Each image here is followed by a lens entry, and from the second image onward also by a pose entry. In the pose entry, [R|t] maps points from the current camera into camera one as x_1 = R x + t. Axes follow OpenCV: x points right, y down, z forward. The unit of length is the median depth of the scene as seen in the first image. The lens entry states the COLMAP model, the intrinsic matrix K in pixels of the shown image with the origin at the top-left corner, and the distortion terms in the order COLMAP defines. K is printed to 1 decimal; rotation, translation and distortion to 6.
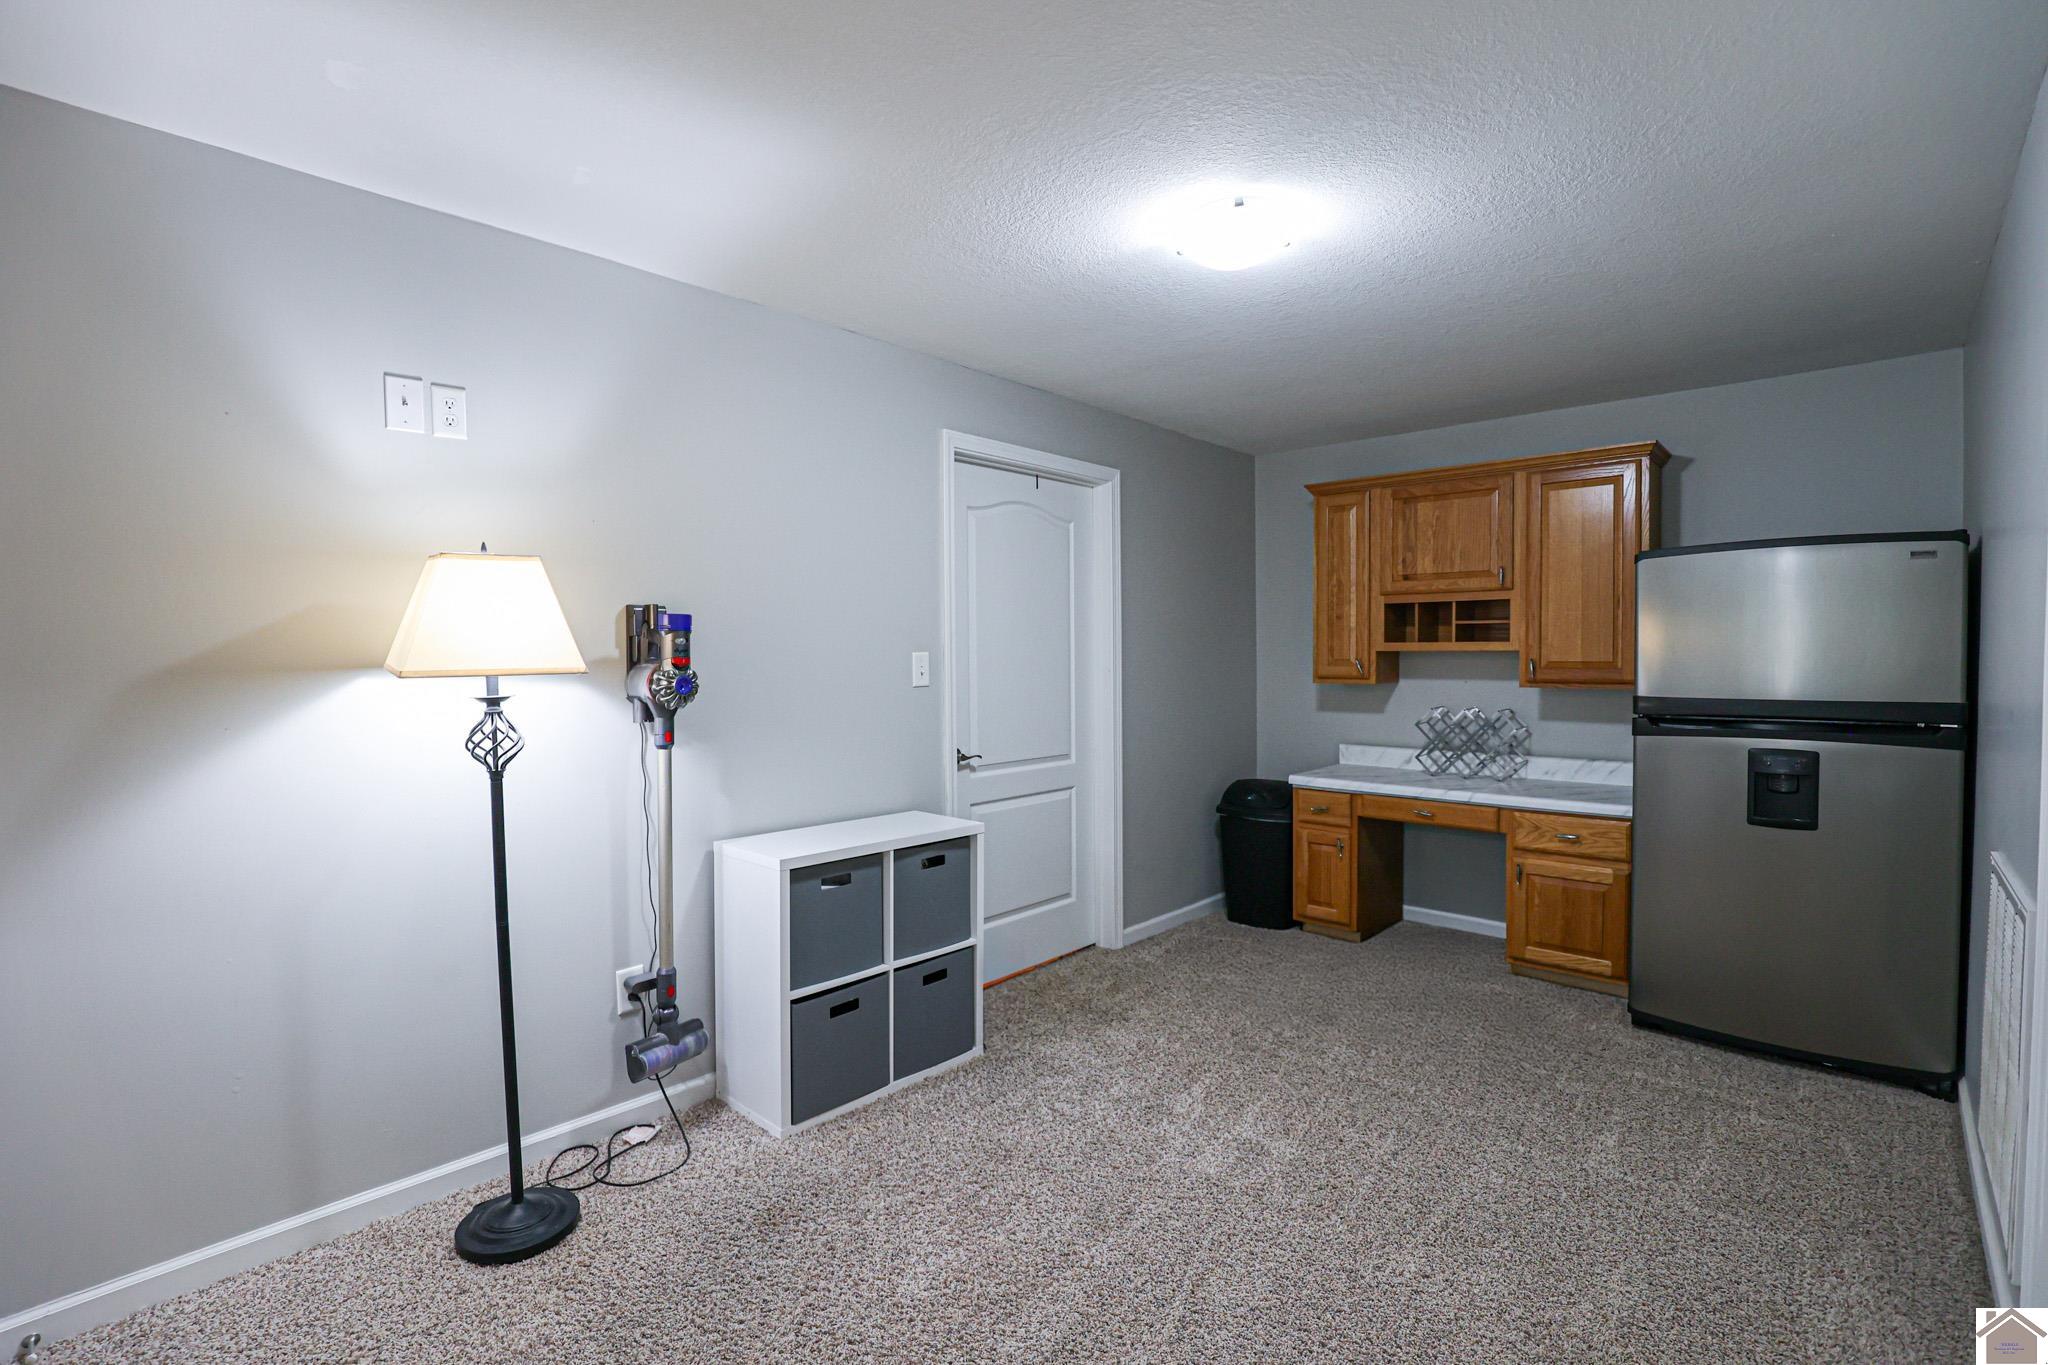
lens RADIAL K [[939.2, 0, 1023.3], [0, 939.2, 678.5], [0, 0, 1]] dist [-0.040033, 0.000673]
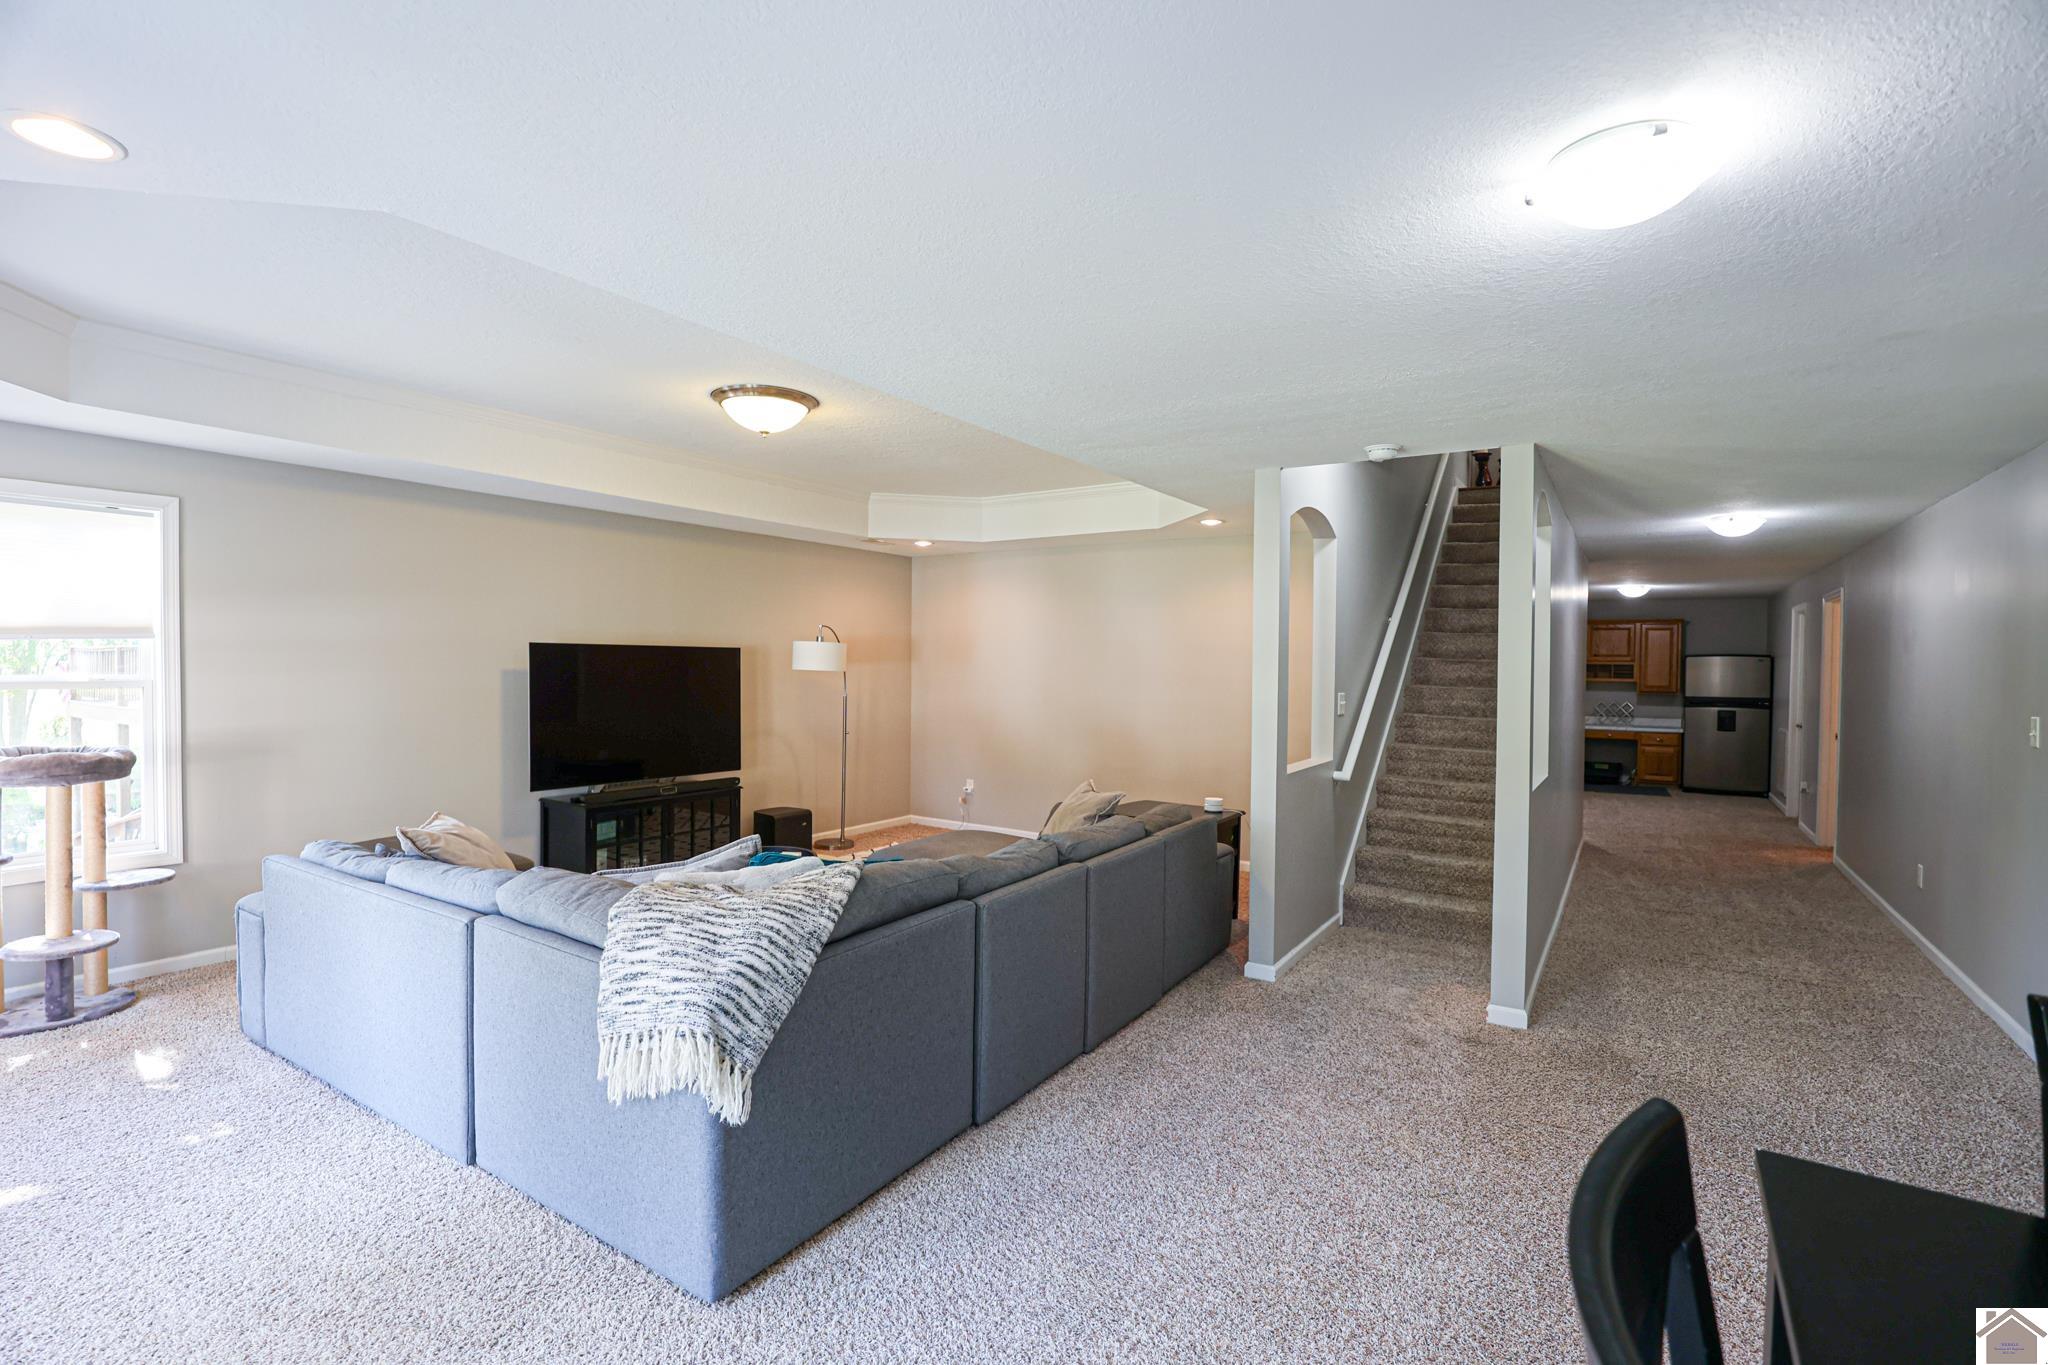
lens RADIAL K [[939.2, 0, 1023.3], [0, 939.2, 678.5], [0, 0, 1]] dist [-0.040033, 0.000673]
pose [[0.986627, 0.013434, 0.162438, -2.442010], [-0.010925, 0.999807, -0.016328, 0.037686], [-0.162626, 0.014335, 0.986584, -2.088601]]
